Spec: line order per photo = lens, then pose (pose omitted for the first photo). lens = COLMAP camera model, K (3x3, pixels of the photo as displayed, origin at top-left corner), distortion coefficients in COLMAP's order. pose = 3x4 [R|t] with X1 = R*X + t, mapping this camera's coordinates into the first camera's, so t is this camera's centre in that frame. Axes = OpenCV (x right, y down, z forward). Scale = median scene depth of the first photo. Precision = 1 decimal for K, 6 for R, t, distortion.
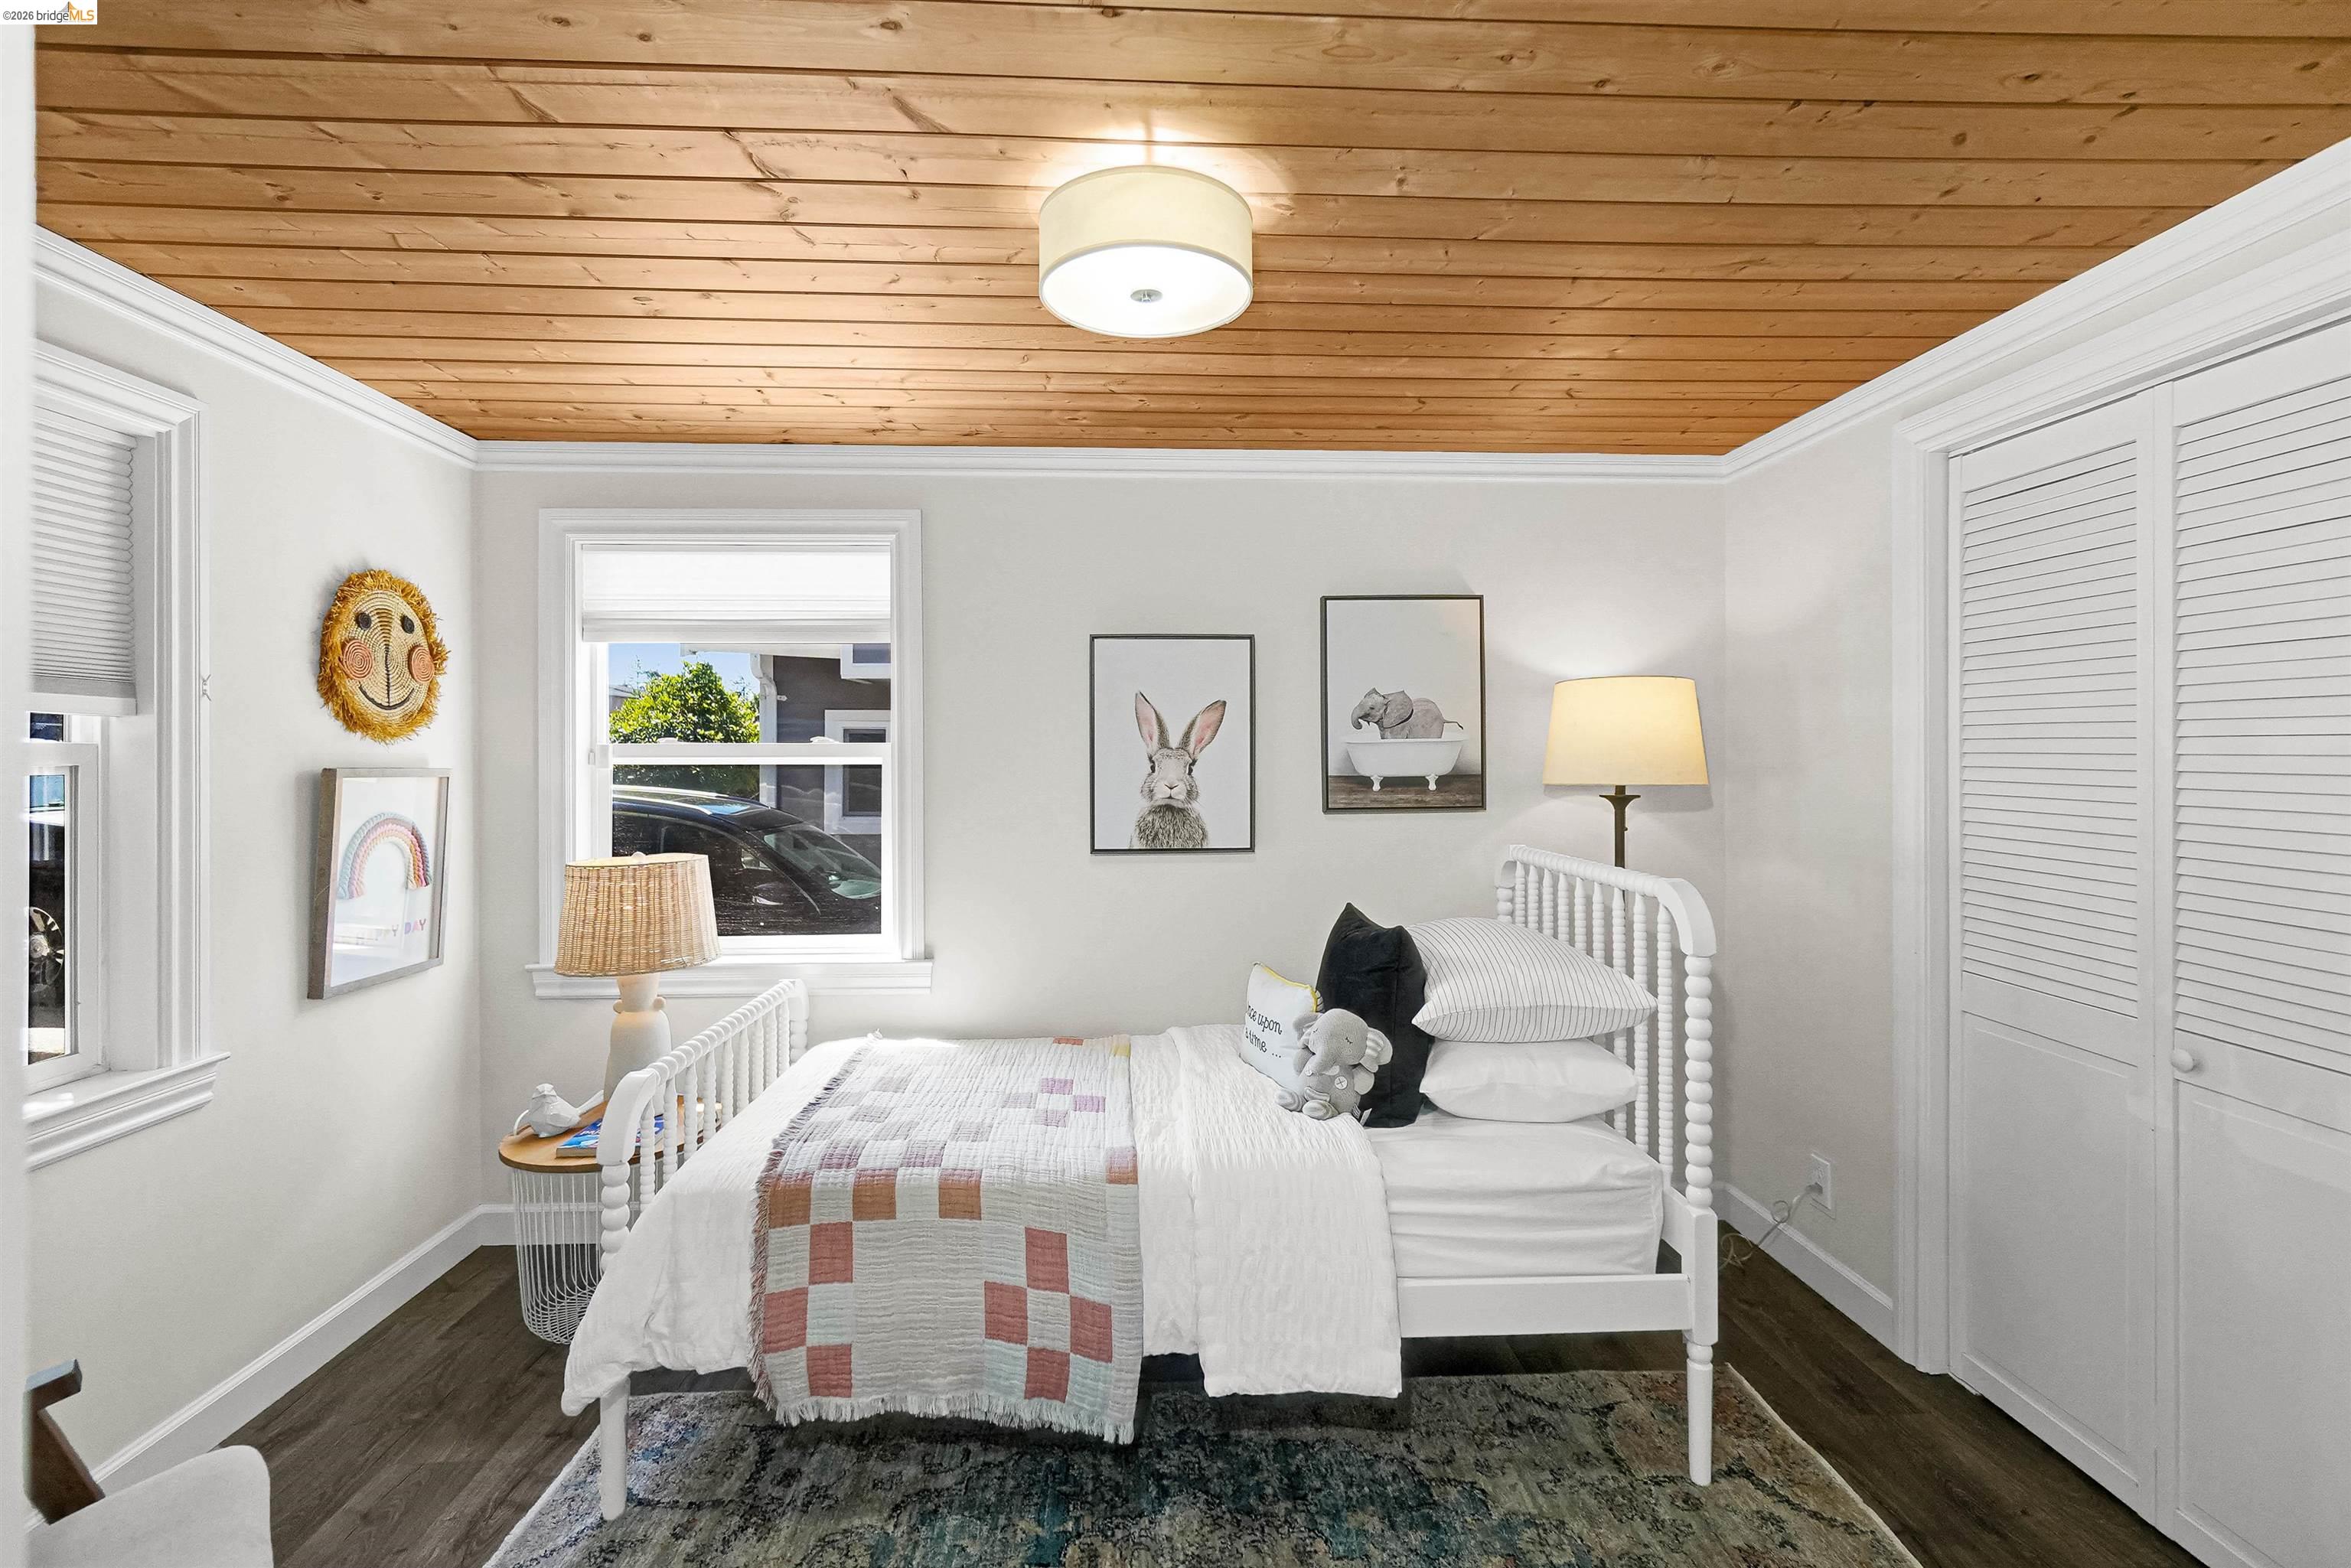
lens RADIAL K [[1028.6, 0, 1180.8], [0, 1028.6, 747.4], [0, 0, 1]] dist [-0.005079, -0.000243]
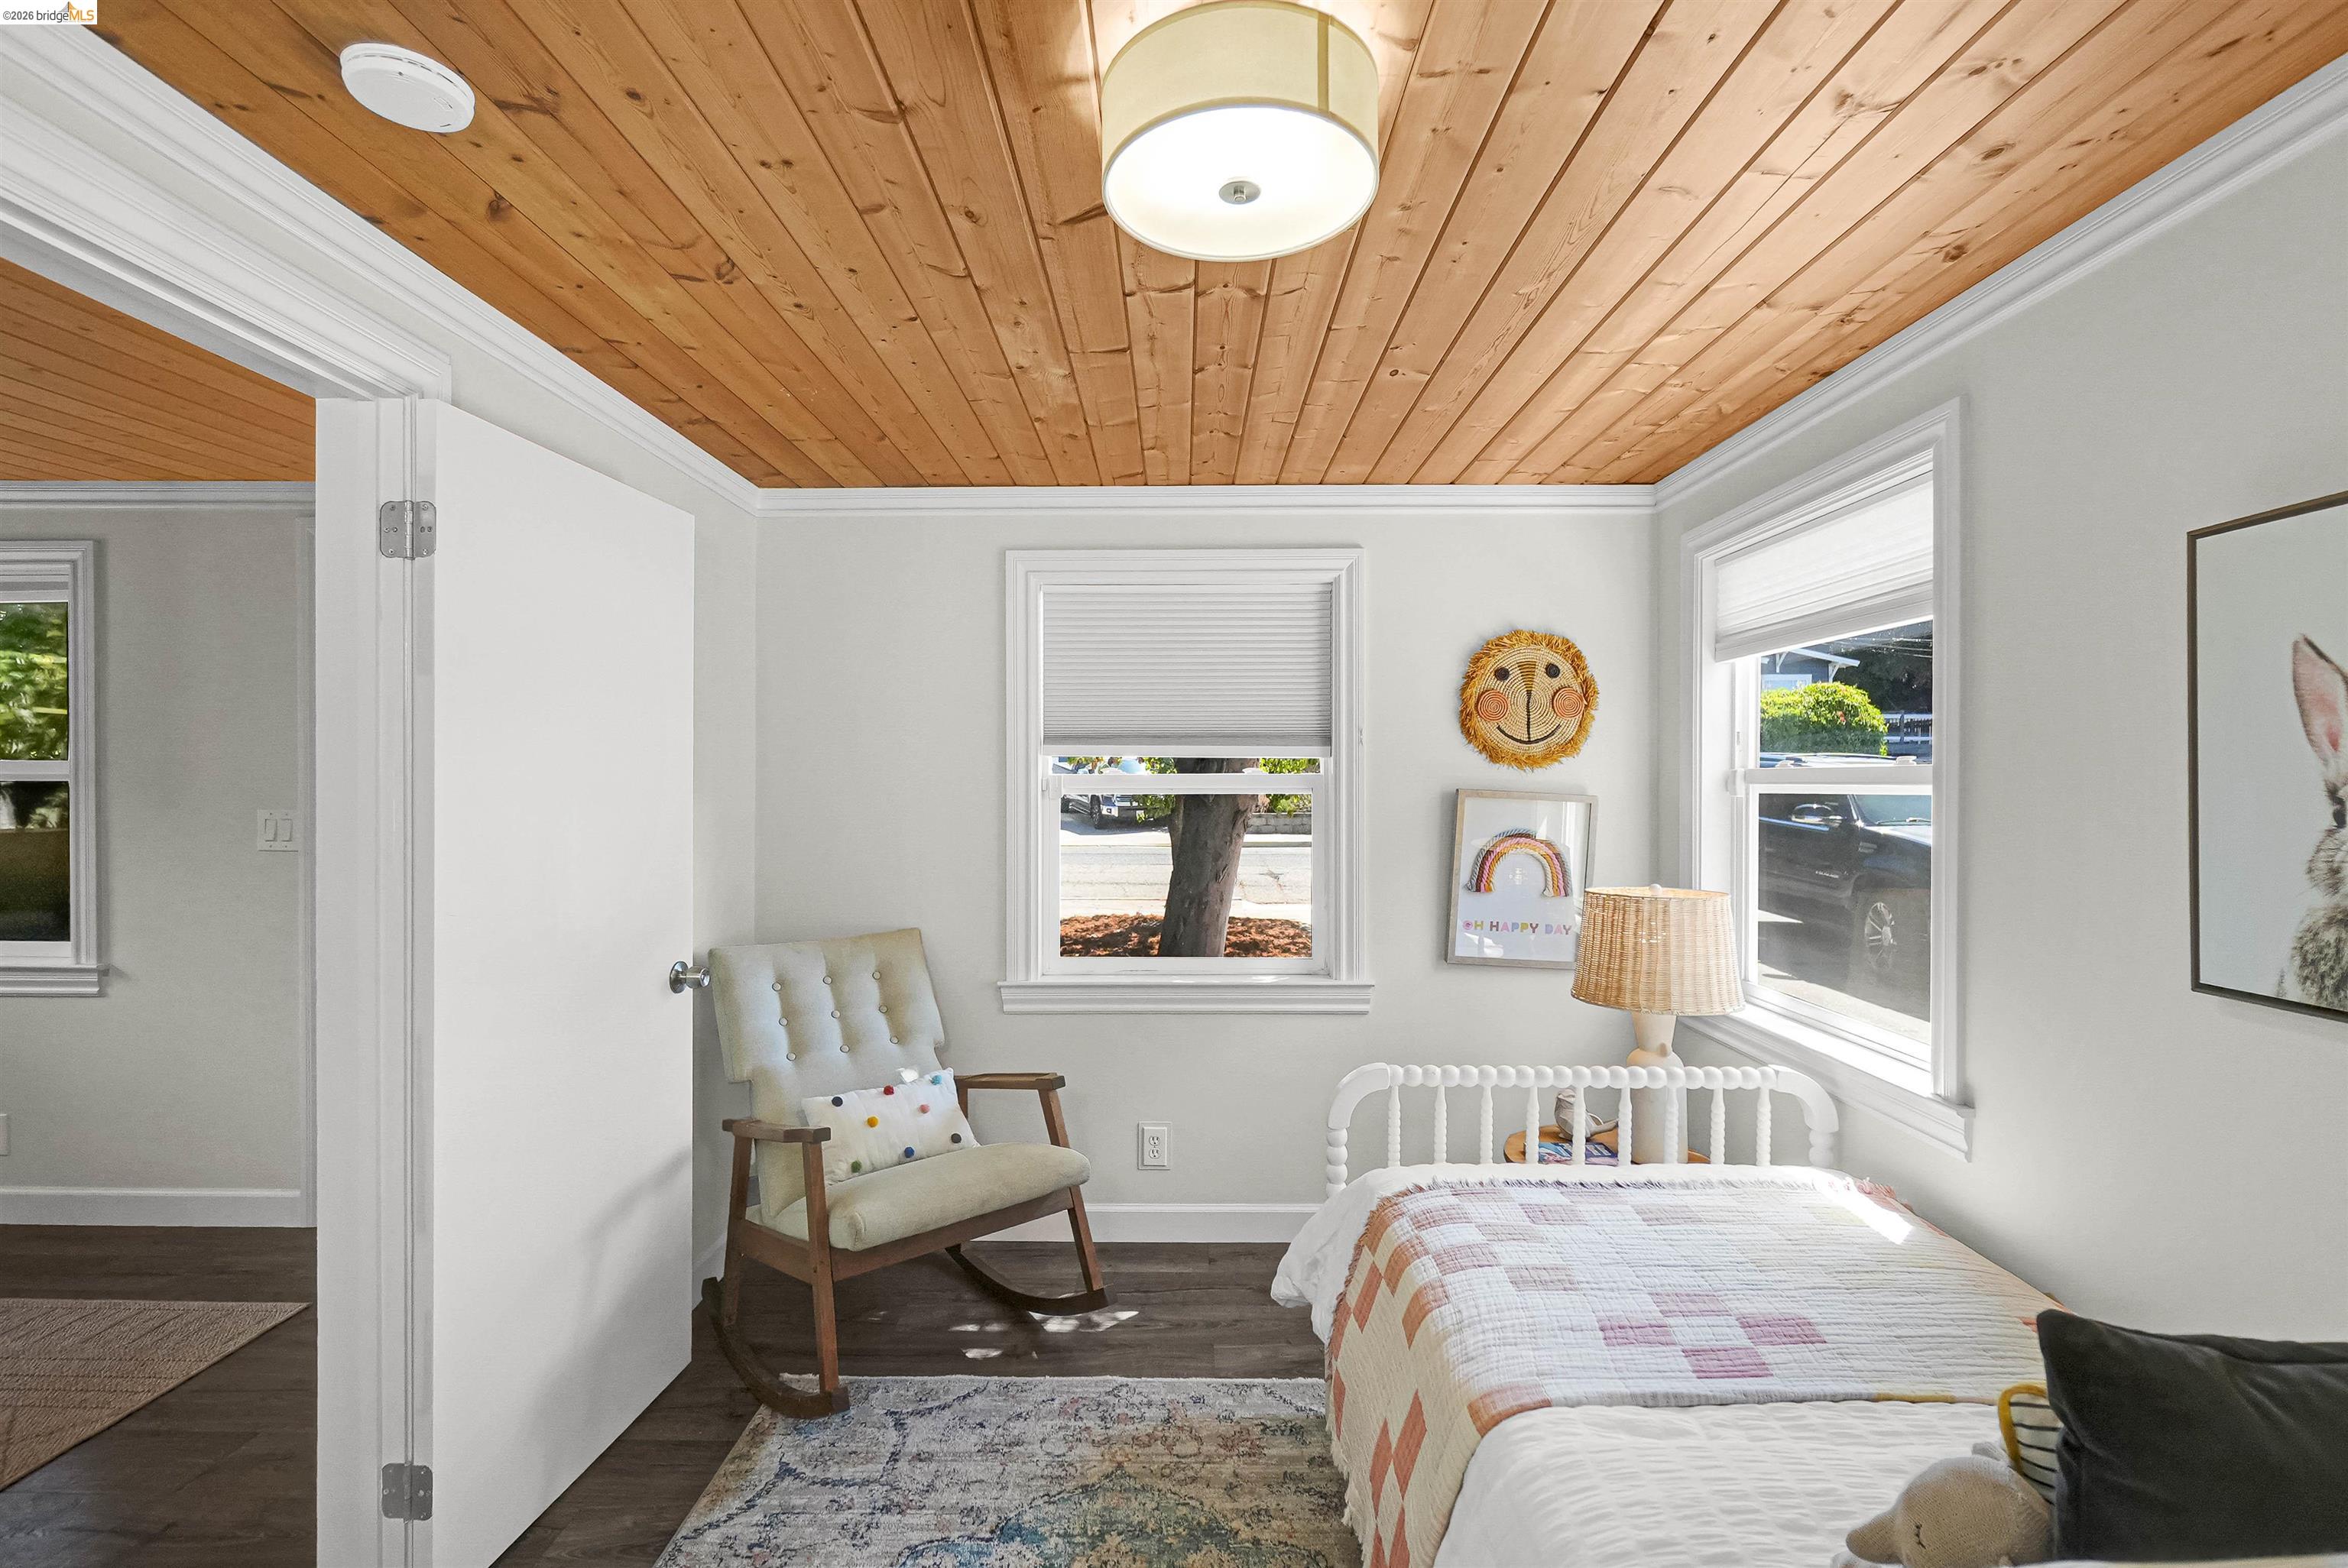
lens RADIAL K [[1107.3, 0, 1236.7], [0, 1107.3, 777.0], [0, 0, 1]] dist [0.001181, 0.000816]
pose [[-0.051910, -0.000740, -0.998651, 0.568198], [0.009471, 0.999954, -0.001233, 0.000794], [0.998607, -0.009522, -0.051901, 0.740194]]
